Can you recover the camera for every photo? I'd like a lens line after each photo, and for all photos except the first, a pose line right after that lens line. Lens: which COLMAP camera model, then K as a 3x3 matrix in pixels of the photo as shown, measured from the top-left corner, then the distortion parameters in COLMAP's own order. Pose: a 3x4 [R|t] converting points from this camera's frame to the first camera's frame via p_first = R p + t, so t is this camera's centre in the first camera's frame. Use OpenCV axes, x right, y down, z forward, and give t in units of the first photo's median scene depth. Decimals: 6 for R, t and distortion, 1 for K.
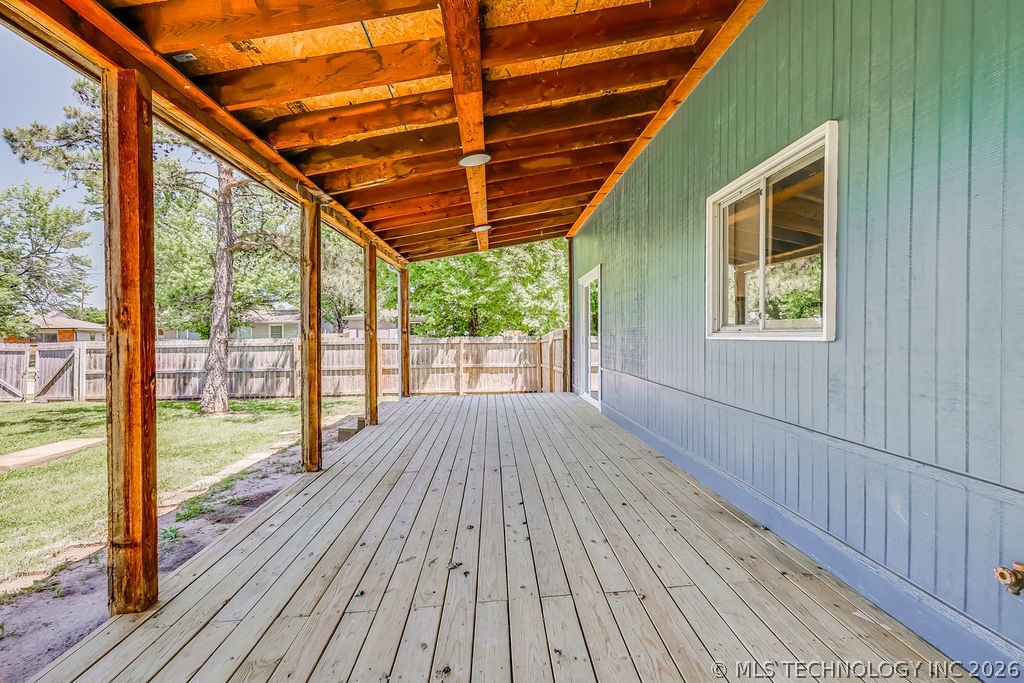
lens RADIAL K [[449.4, 0, 514.4], [0, 449.4, 339.7], [0, 0, 1]] dist [-0.000708, 0.000423]
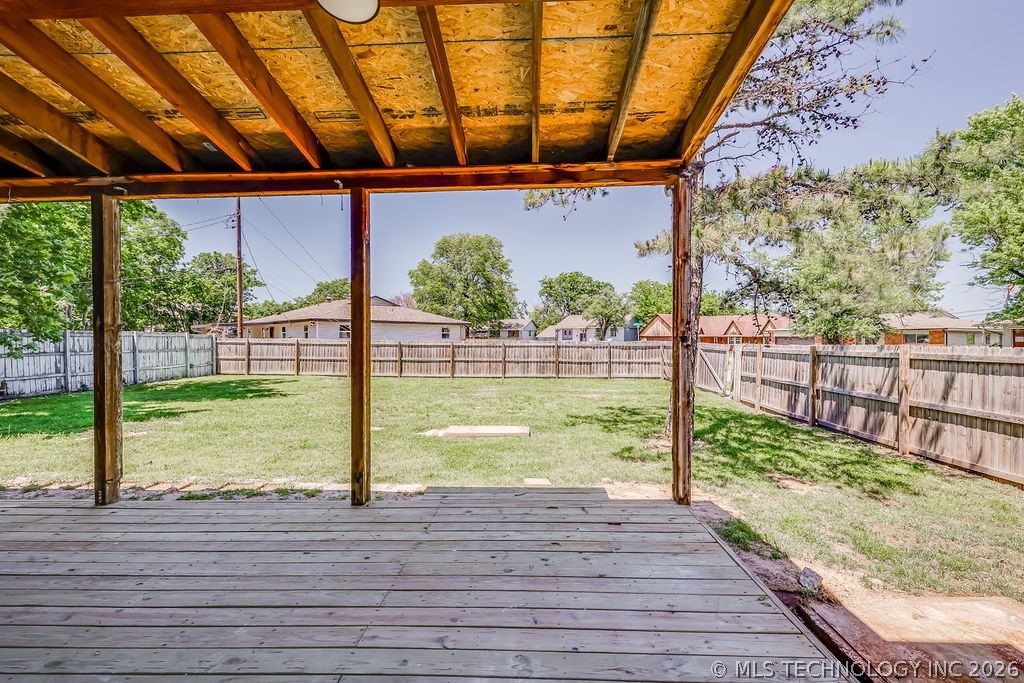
lens RADIAL K [[449.4, 0, 508.4], [0, 449.4, 339.8], [0, 0, 1]] dist [-0.000708, 0.000423]
pose [[-0.086862, 0.010916, -0.996161, 0.103626], [-0.011197, 0.999866, 0.011933, -0.011547], [0.996157, 0.012191, -0.086728, 0.558885]]
